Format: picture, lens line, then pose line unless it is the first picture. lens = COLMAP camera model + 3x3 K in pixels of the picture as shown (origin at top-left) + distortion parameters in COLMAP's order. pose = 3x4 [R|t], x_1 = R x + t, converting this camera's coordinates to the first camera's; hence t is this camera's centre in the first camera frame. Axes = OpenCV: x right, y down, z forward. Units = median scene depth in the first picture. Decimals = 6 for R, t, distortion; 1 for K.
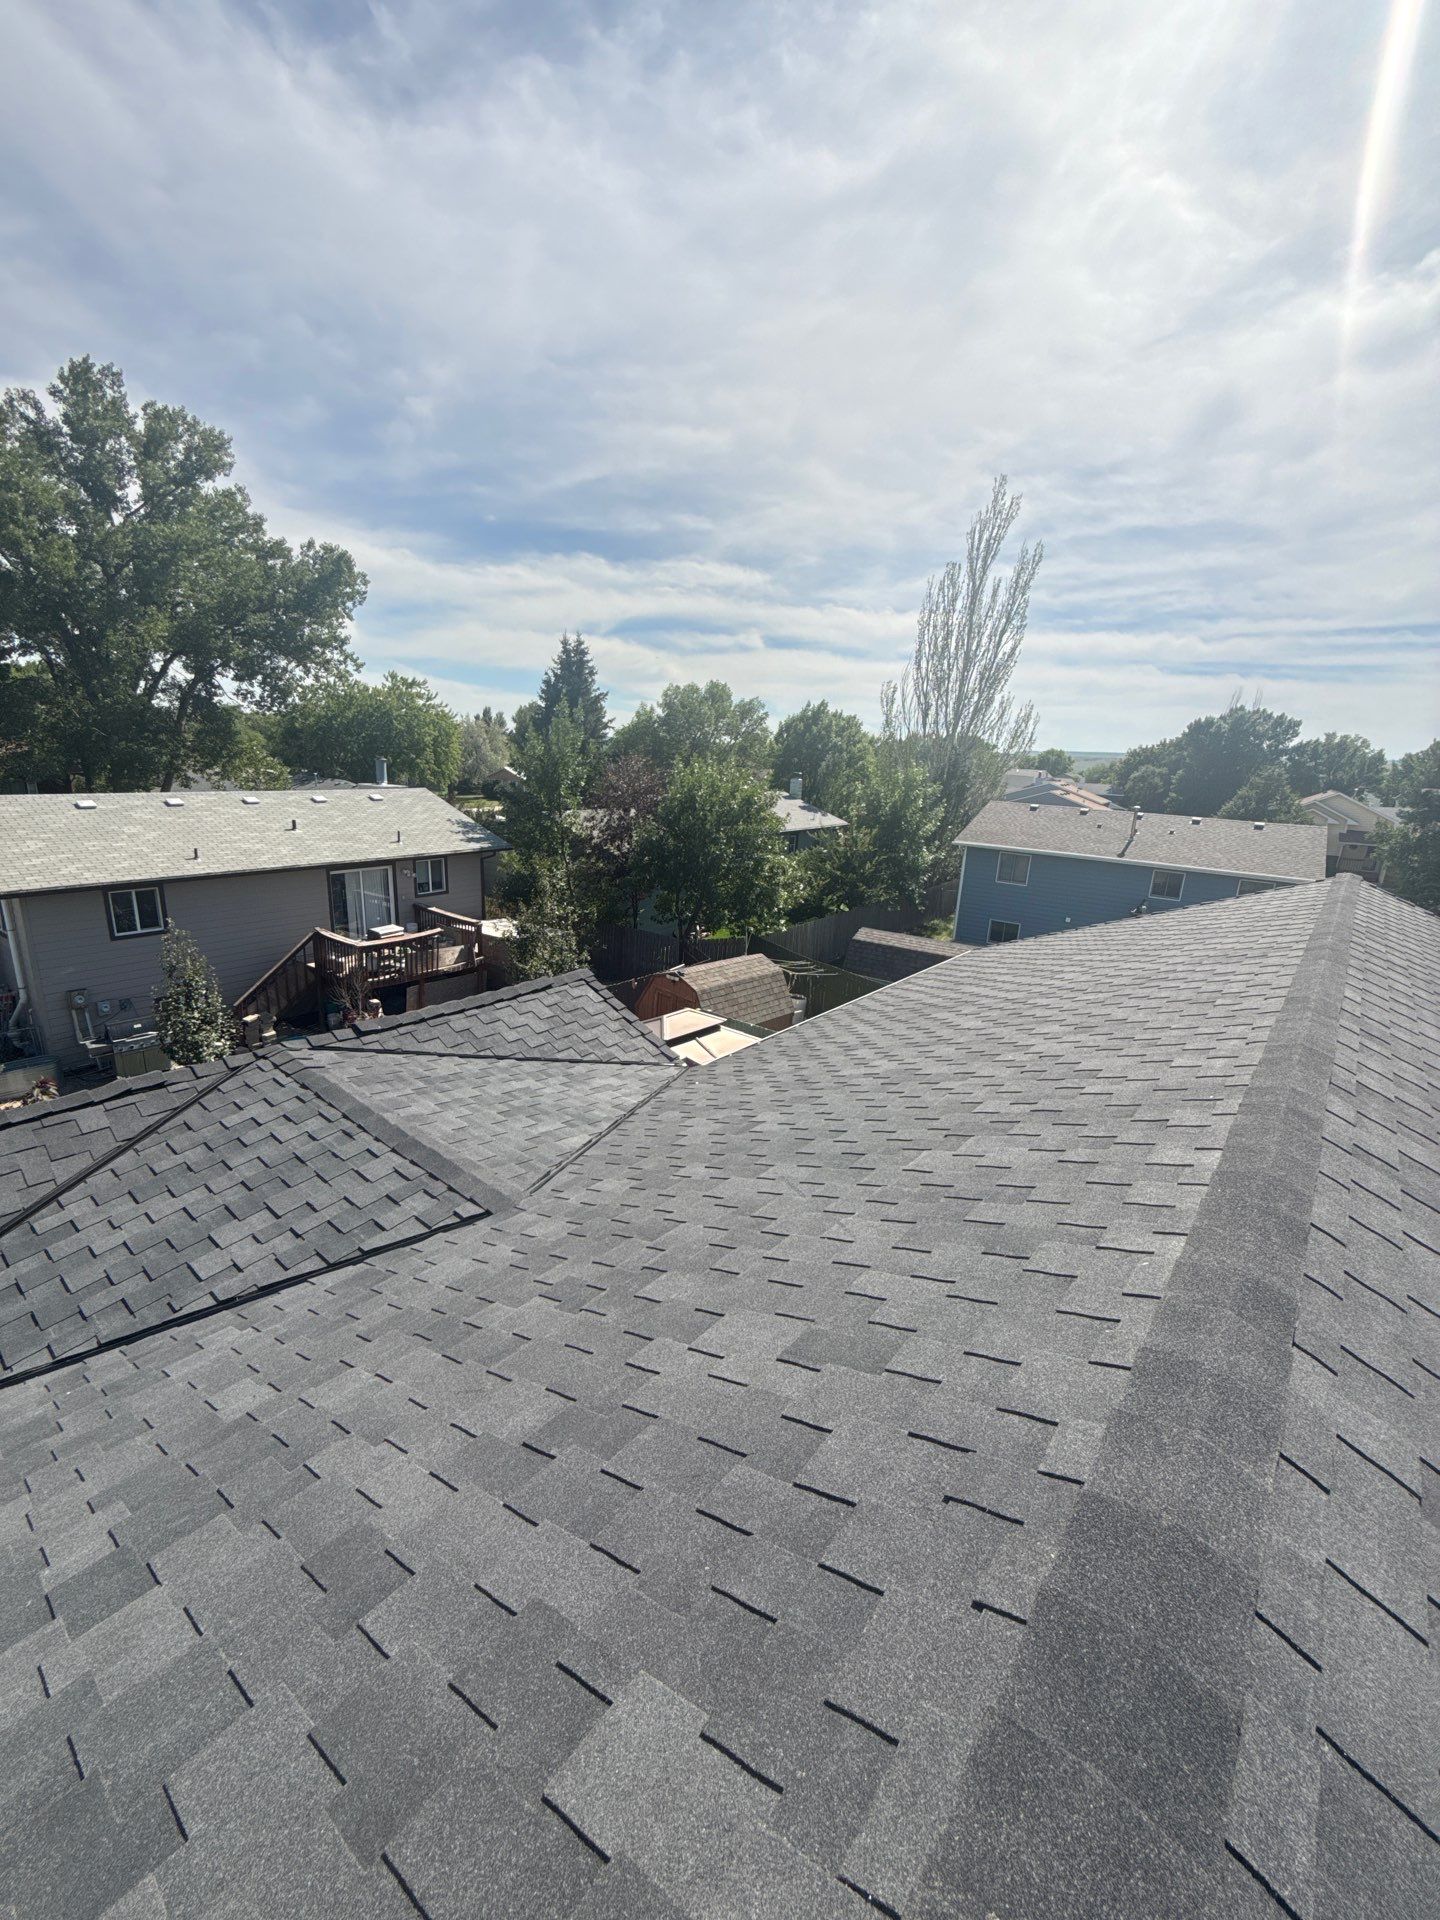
lens RADIAL K [[771.6, 0, 721.8], [0, 771.6, 957.8], [0, 0, 1]] dist [0.002166, -0.000129]
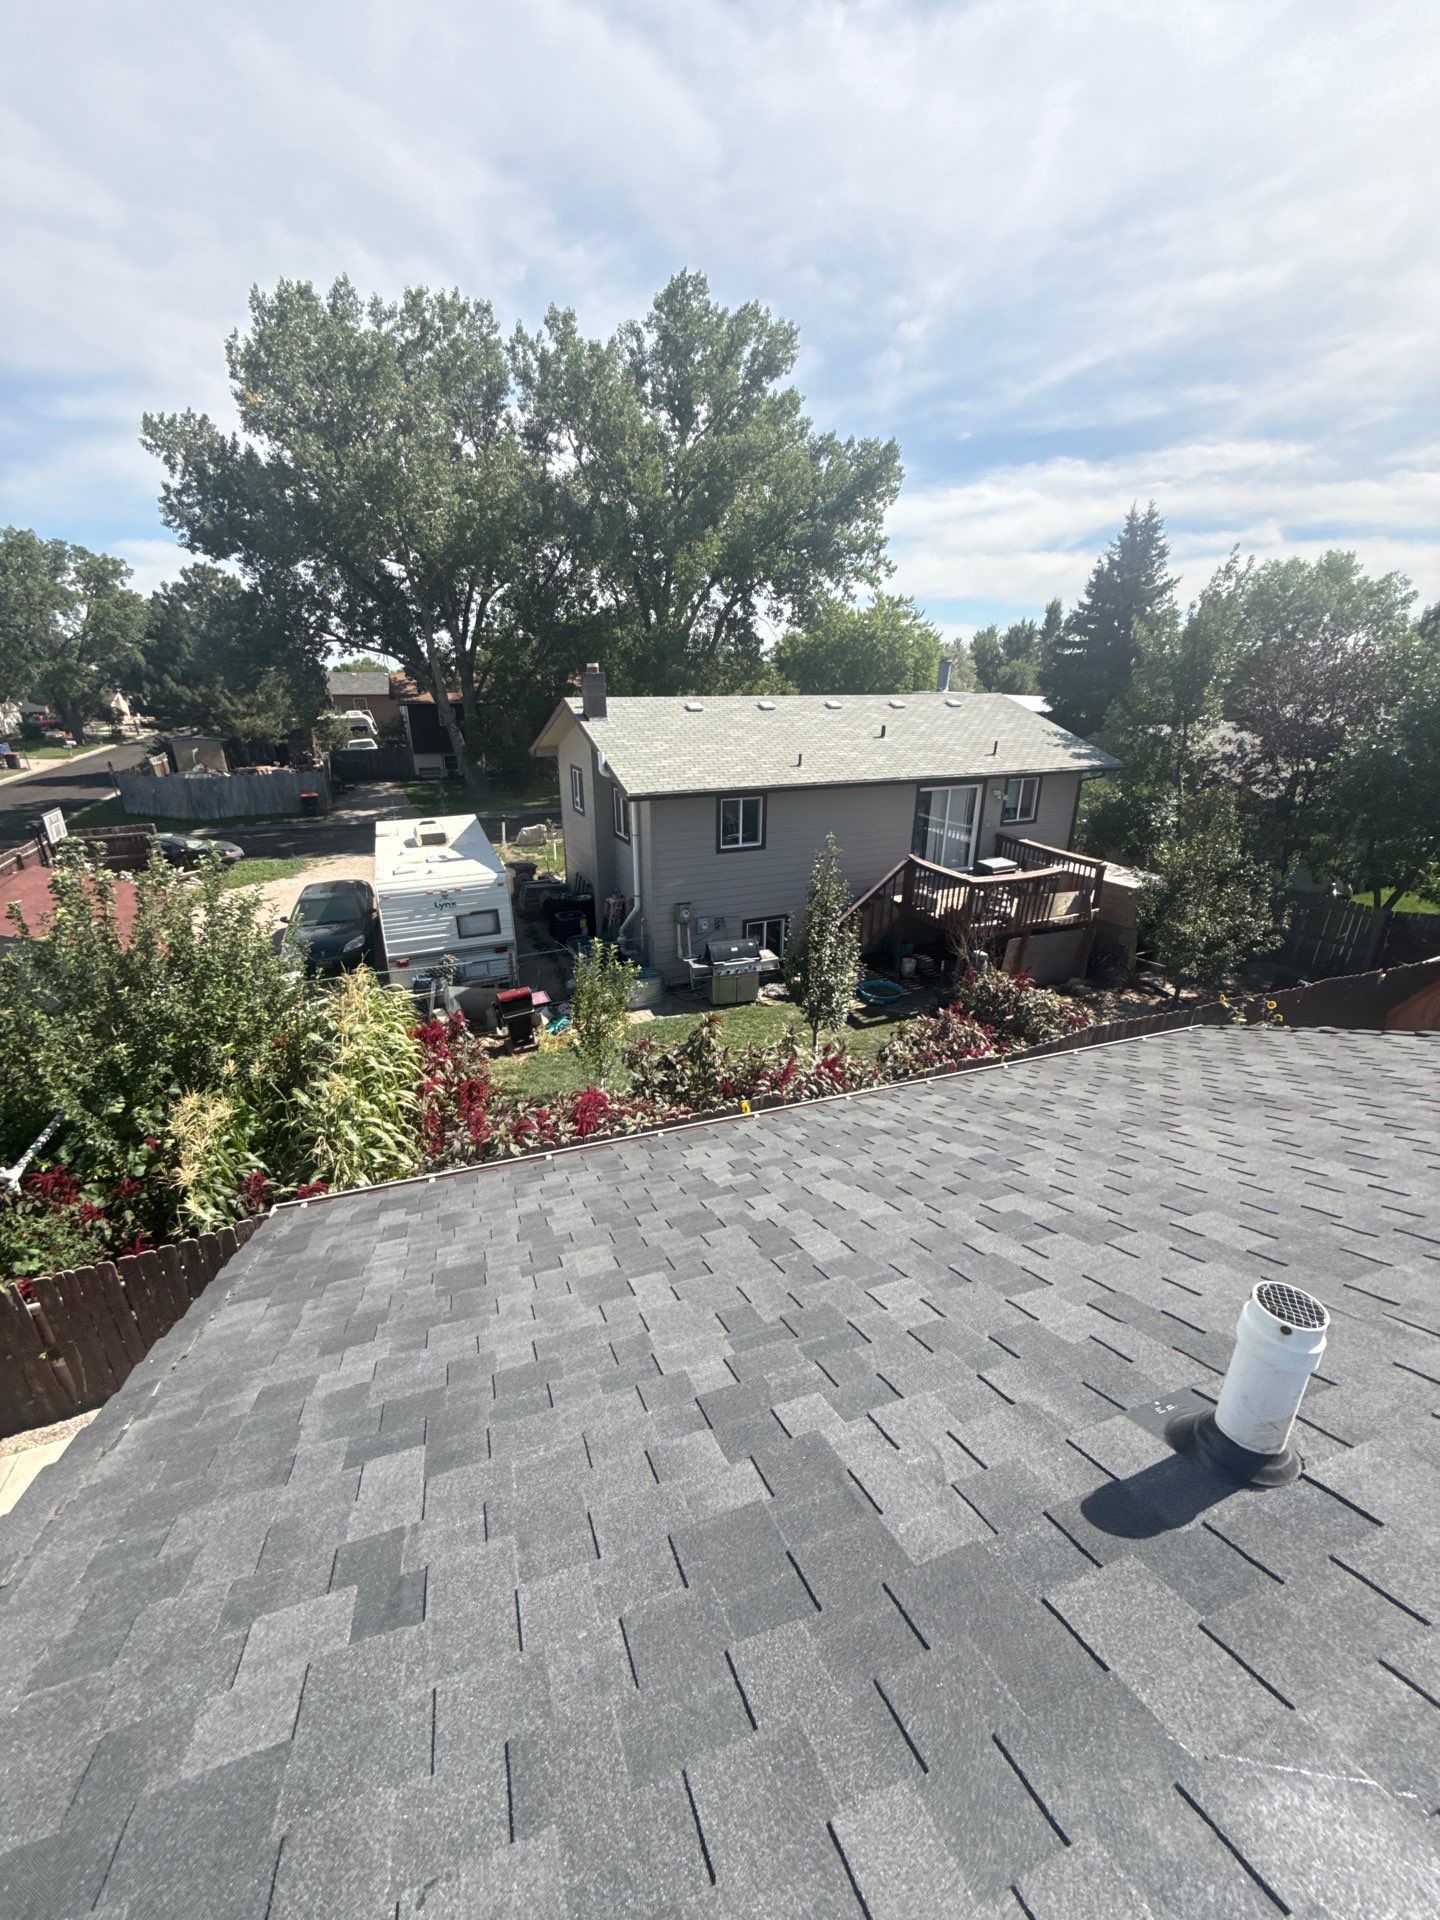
lens RADIAL K [[755.7, 0, 723.4], [0, 755.7, 964.3], [0, 0, 1]] dist [0.015957, -0.014829]
pose [[0.870040, 0.138857, -0.473021, -0.304541], [-0.097120, 0.988986, 0.111686, 0.006357], [0.483320, -0.051232, 0.873944, 0.187766]]
